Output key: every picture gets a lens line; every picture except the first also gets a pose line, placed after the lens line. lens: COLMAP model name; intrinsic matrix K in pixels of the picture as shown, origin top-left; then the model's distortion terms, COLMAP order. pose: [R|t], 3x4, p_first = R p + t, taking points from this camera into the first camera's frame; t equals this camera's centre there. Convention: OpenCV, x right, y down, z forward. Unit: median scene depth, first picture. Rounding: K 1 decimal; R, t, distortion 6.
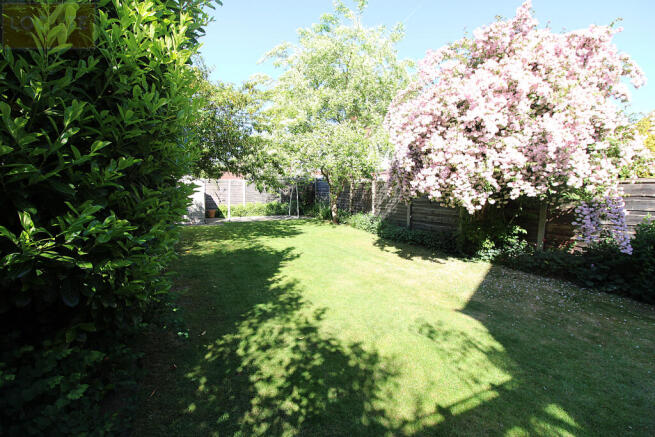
lens RADIAL K [[302.5, 0, 326.3], [0, 302.5, 216.1], [0, 0, 1]] dist [-0.001280, -0.013236]
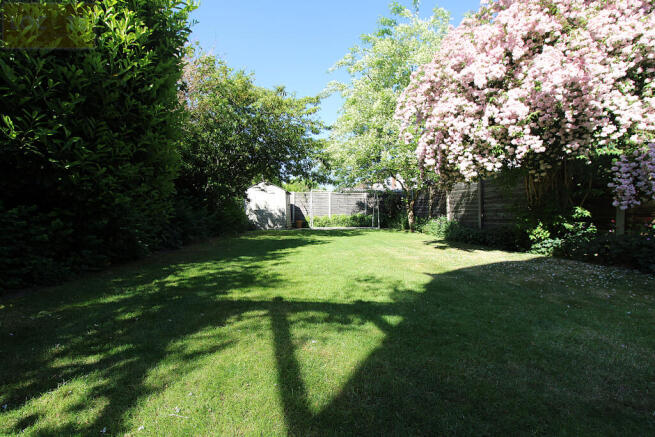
lens RADIAL K [[319.2, 0, 327.5], [0, 319.2, 218.5], [0, 0, 1]] dist [0.003588, -0.013016]
pose [[0.924980, -0.006698, -0.379958, 0.318209], [-0.026843, 0.996195, -0.082910, 0.140673], [0.379068, 0.086889, 0.921281, -0.014960]]
